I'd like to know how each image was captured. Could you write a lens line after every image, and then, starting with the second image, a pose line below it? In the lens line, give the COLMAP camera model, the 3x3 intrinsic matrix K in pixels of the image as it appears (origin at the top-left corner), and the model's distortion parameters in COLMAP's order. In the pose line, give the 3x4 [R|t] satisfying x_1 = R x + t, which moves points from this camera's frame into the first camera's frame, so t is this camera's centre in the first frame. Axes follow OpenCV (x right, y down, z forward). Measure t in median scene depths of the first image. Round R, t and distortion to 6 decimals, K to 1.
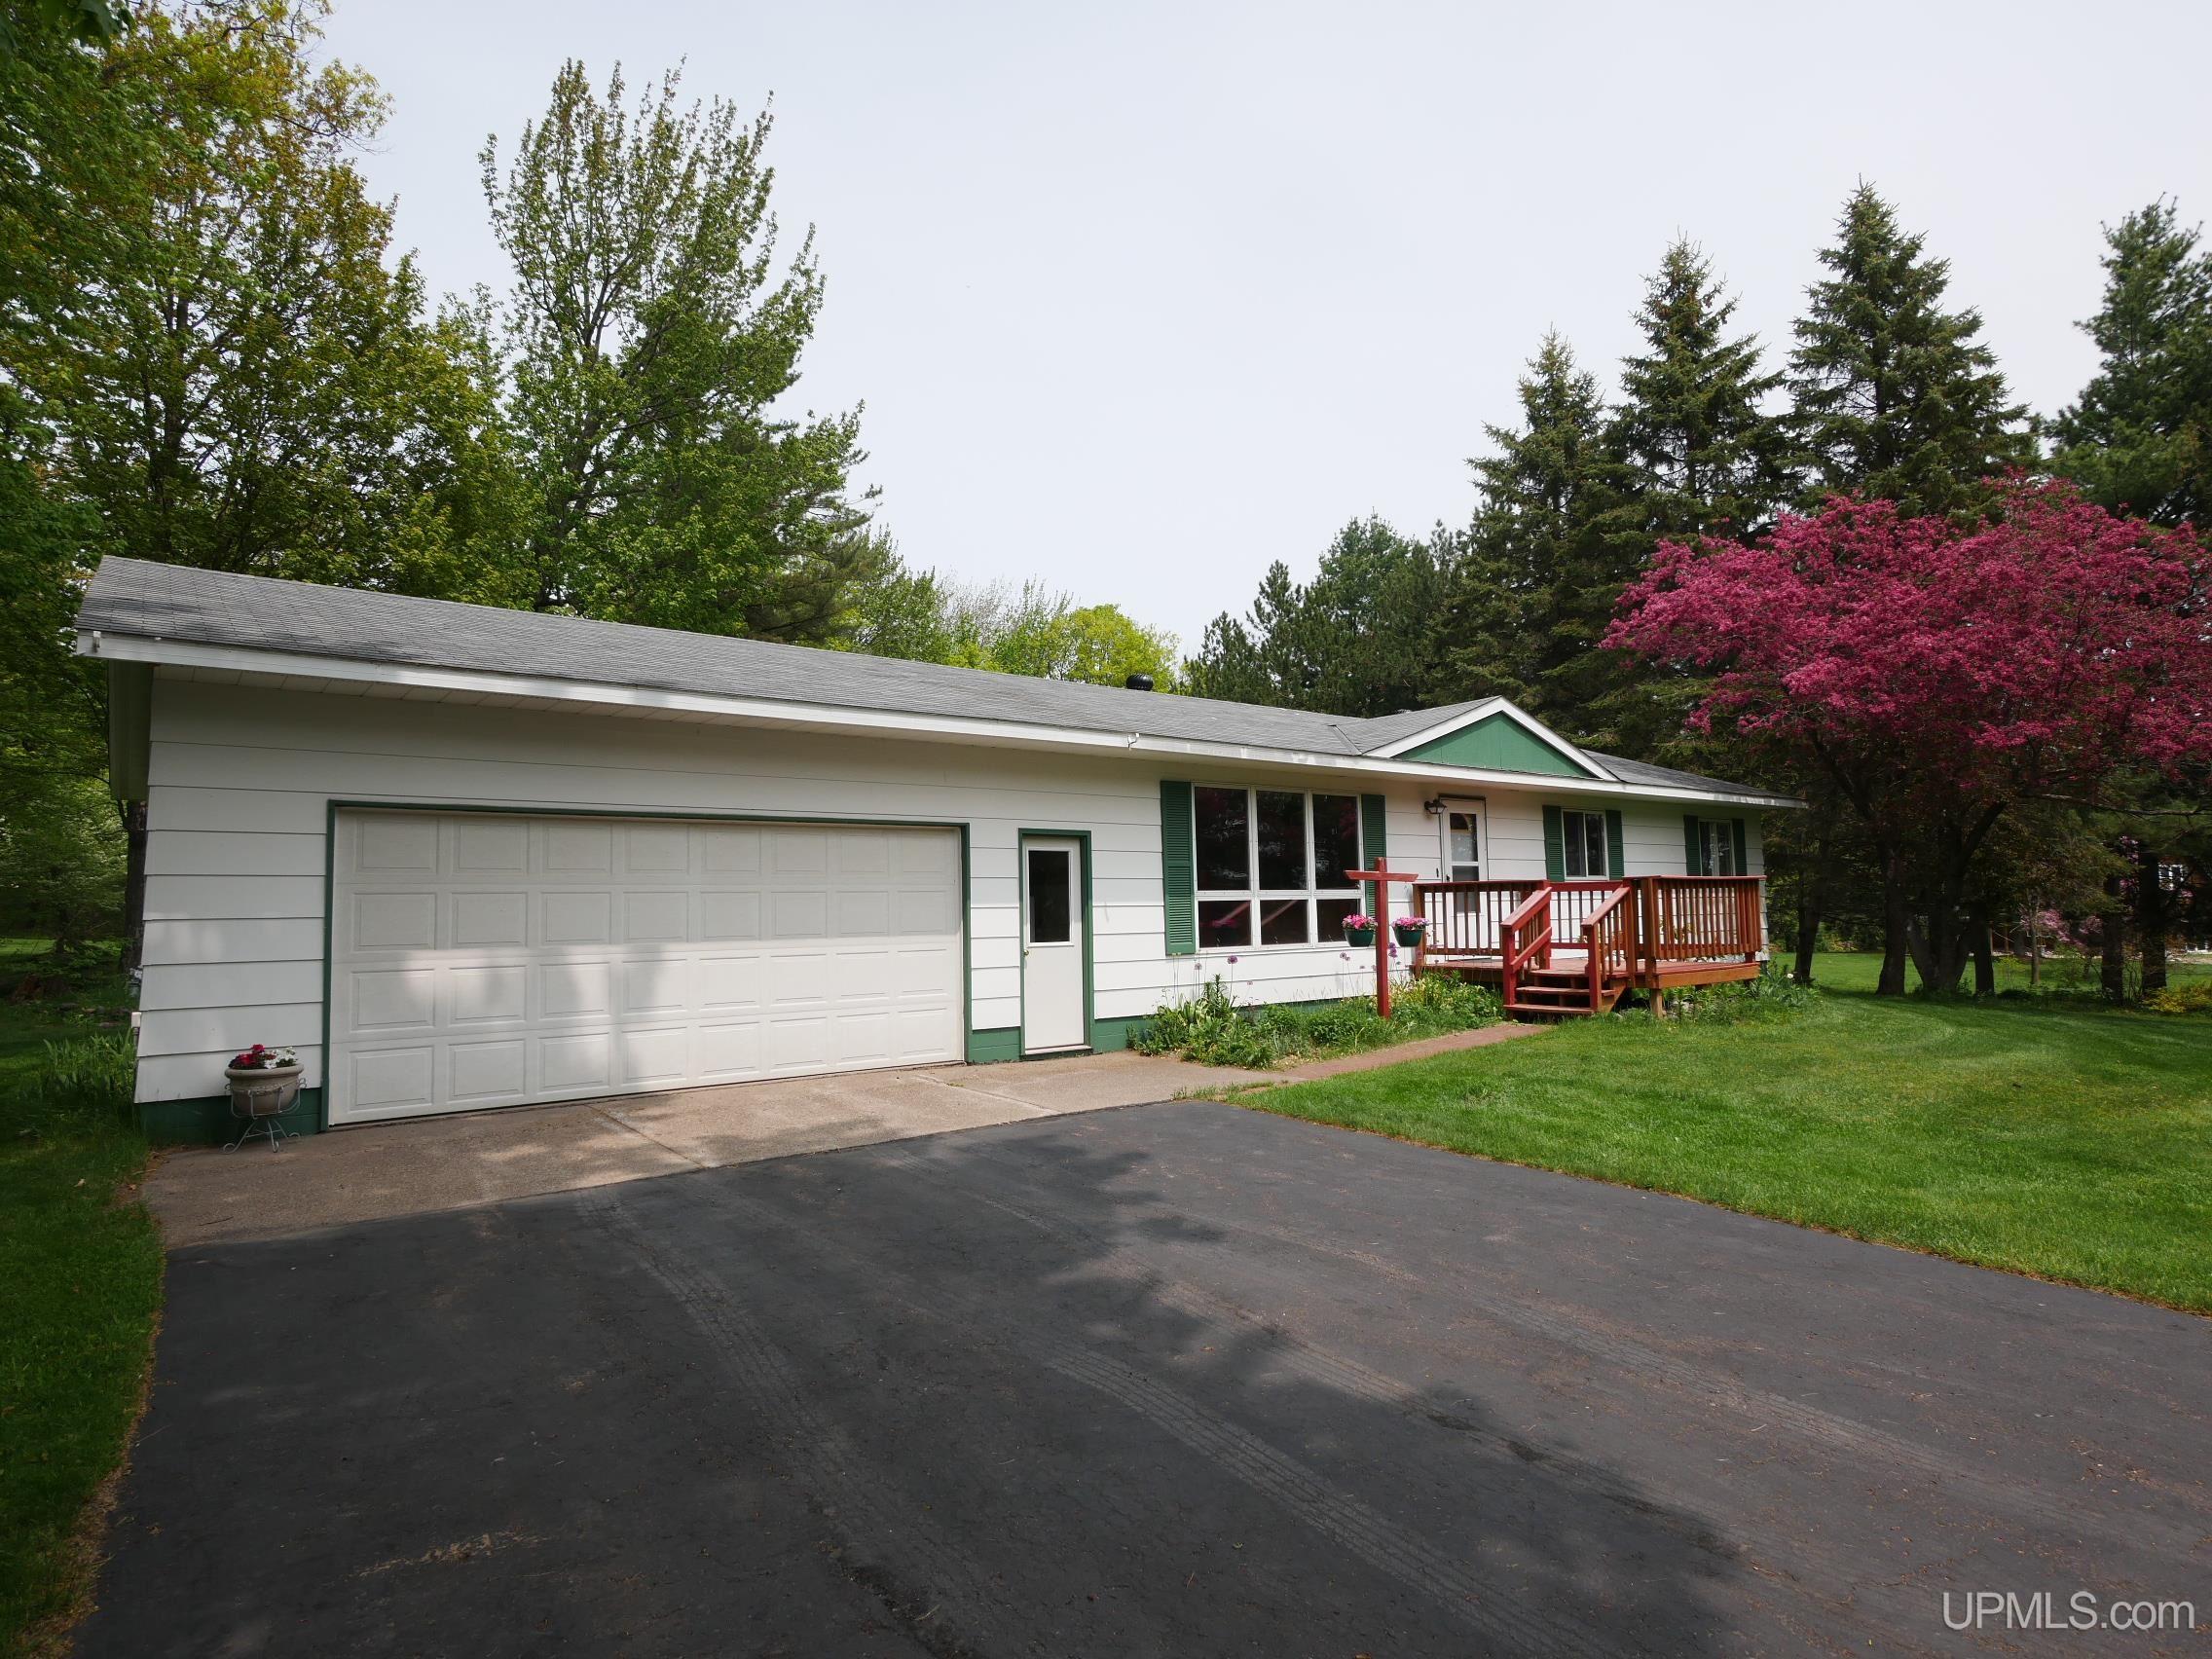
lens RADIAL K [[1188.9, 0, 1106.0], [0, 1188.9, 829.5], [0, 0, 1]] dist [-0.008151, 0.001892]
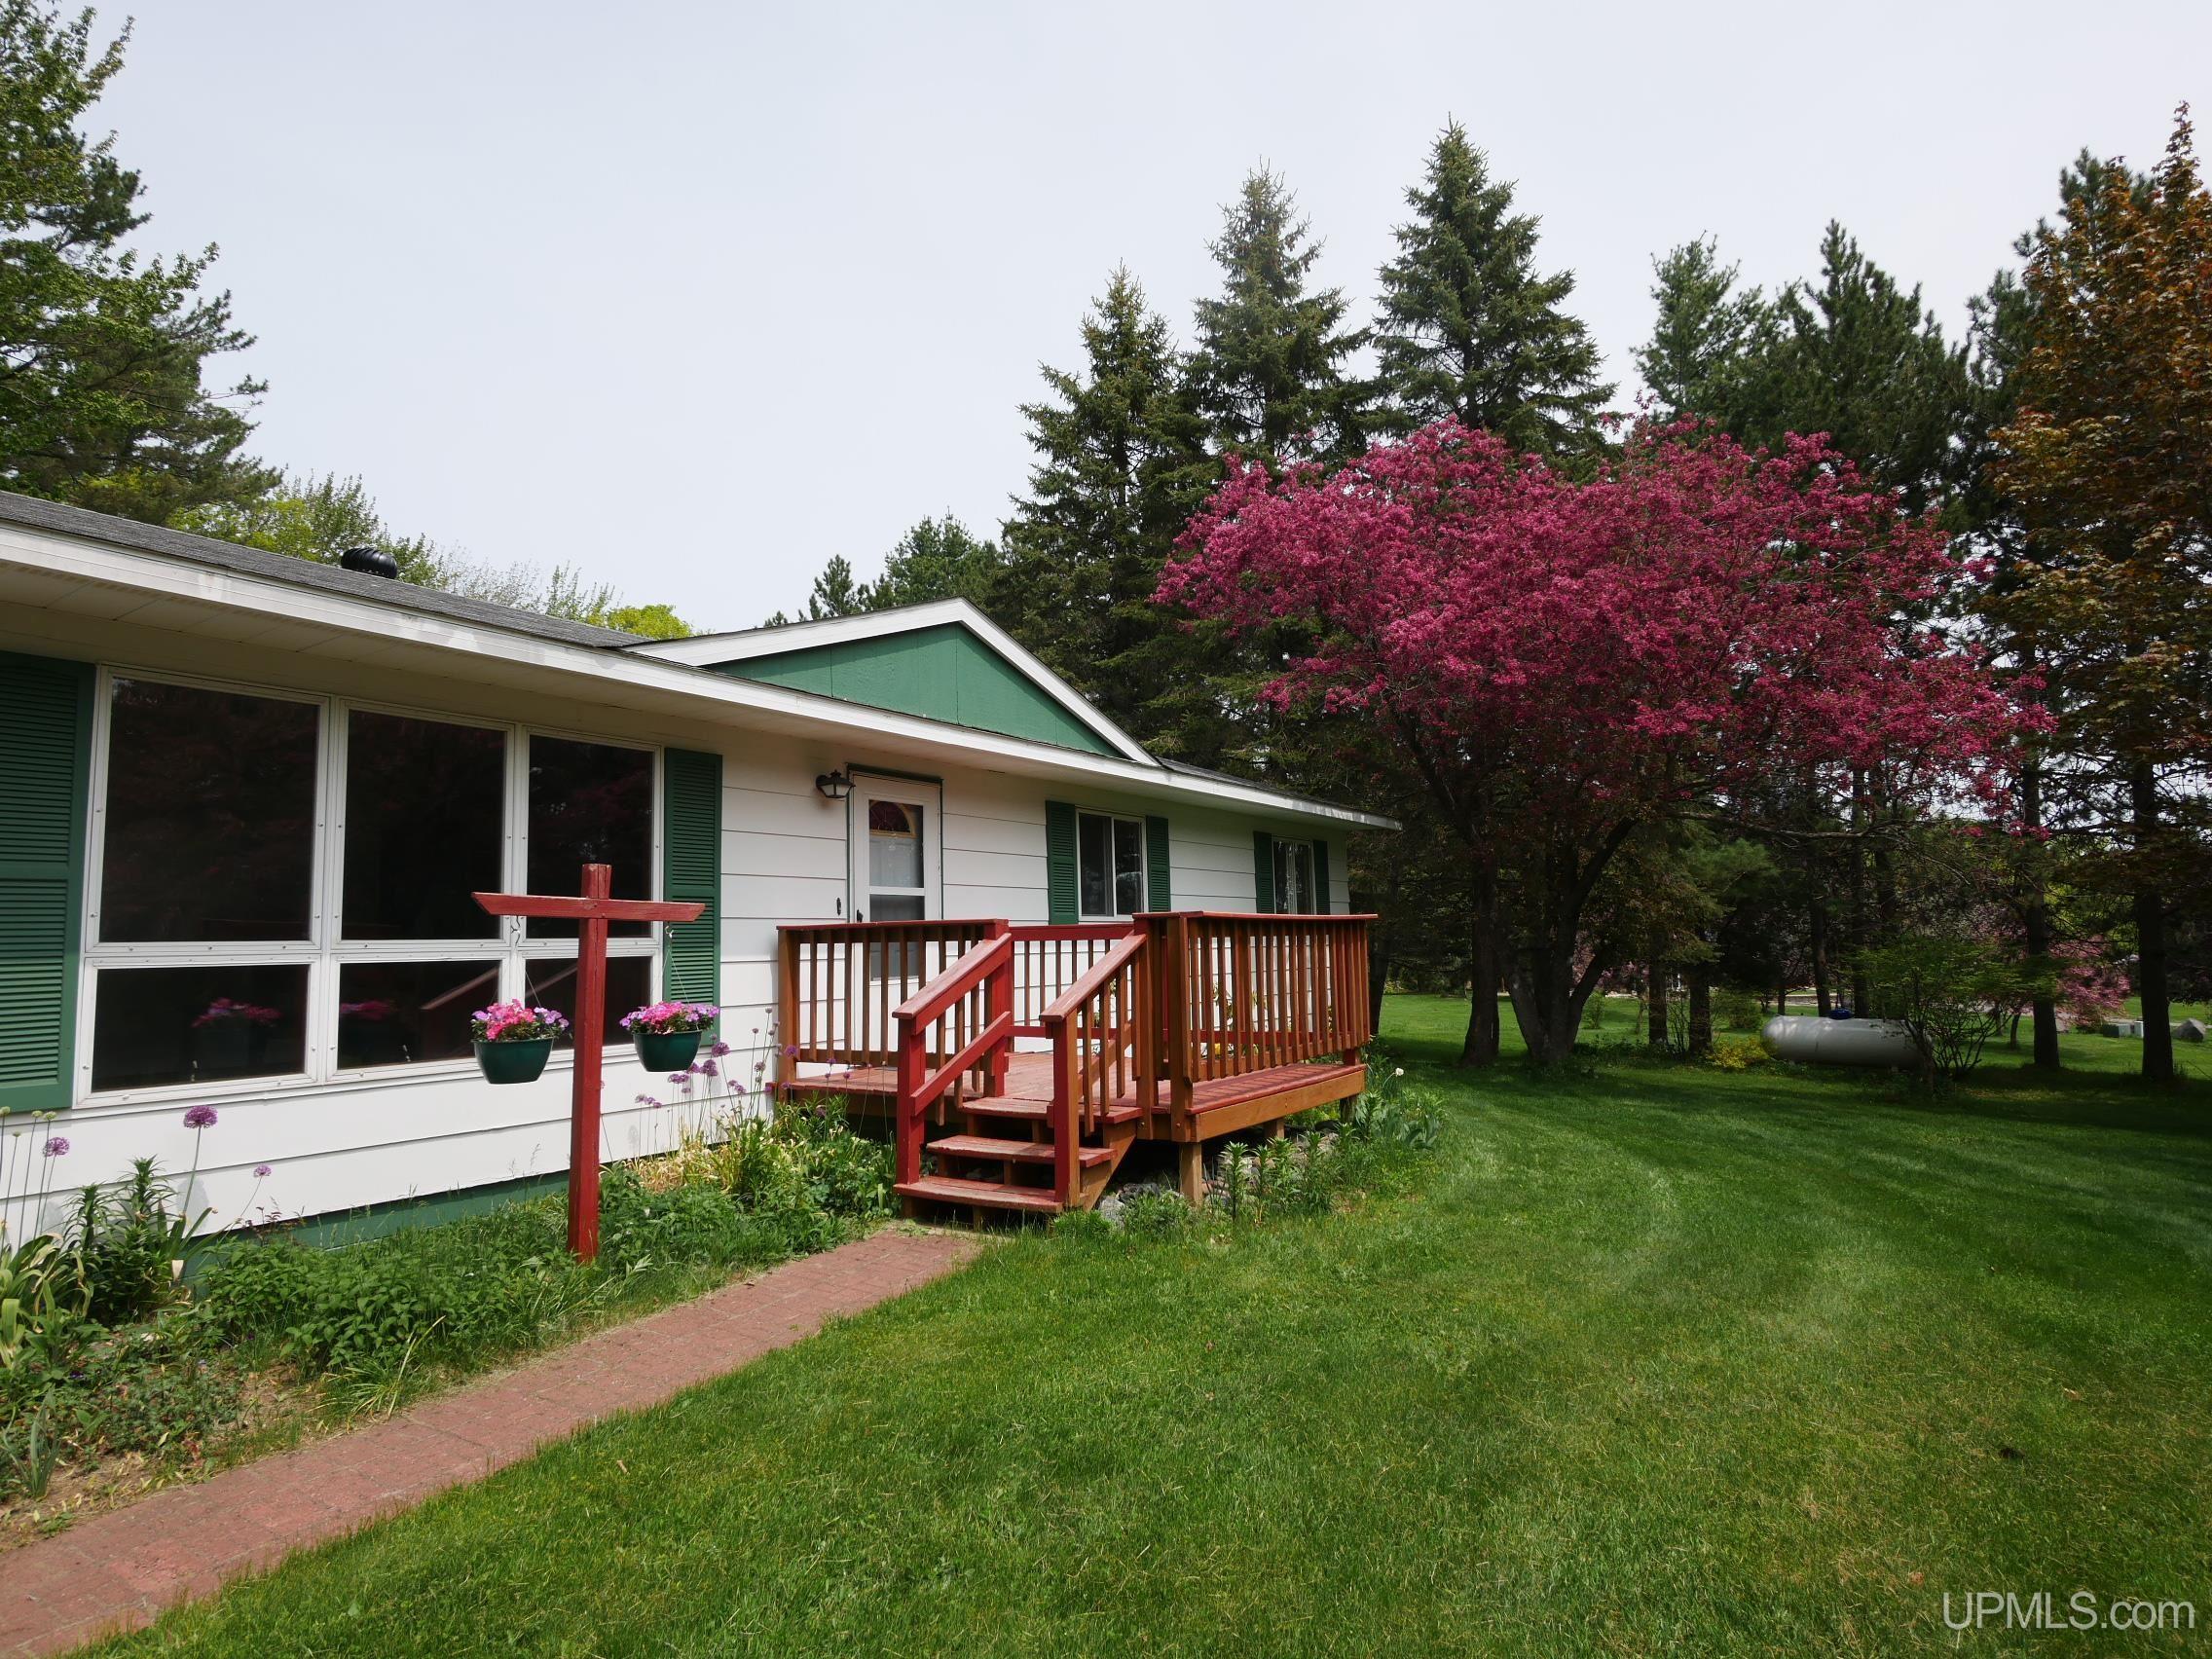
lens RADIAL K [[1188.9, 0, 1106.0], [0, 1188.9, 829.5], [0, 0, 1]] dist [-0.008151, 0.001892]
pose [[0.947923, 0.027828, 0.317282, 0.142183], [-0.016064, 0.999085, -0.039632, 0.013384], [-0.318095, 0.032472, 0.947503, 0.284447]]
